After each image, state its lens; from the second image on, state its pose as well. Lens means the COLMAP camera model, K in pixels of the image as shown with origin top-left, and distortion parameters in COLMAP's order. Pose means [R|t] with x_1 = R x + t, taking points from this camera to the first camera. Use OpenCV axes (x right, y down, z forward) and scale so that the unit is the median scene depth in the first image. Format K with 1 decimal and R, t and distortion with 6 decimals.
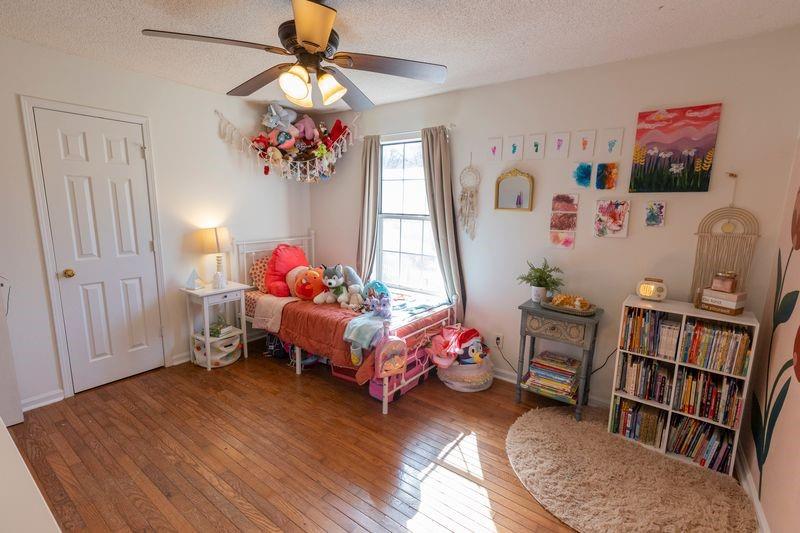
lens RADIAL K [[365.6, 0, 401.3], [0, 365.6, 265.4], [0, 0, 1]] dist [0.003204, -0.000083]
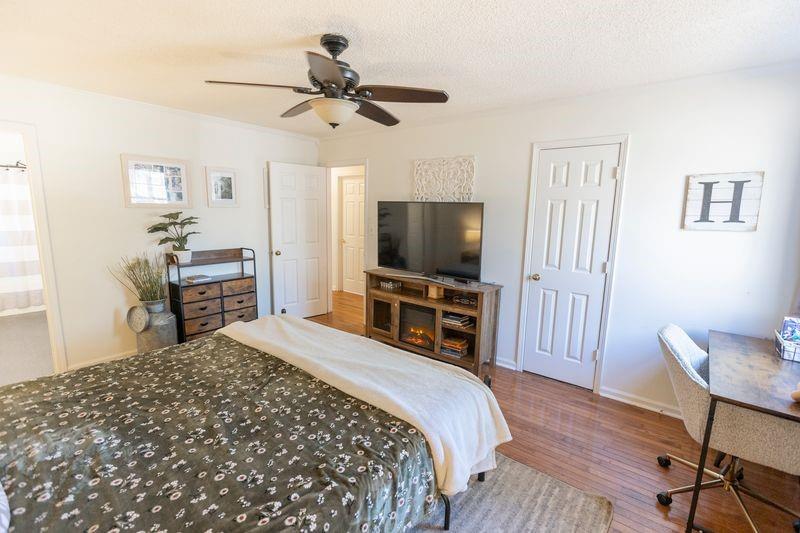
lens RADIAL K [[365.6, 0, 401.3], [0, 365.6, 265.4], [0, 0, 1]] dist [0.003204, -0.000083]
pose [[-0.047359, 0.124217, -0.991124, 0.323459], [-0.190544, 0.972894, 0.131037, -0.085557], [0.980536, 0.195059, -0.022406, 0.512206]]
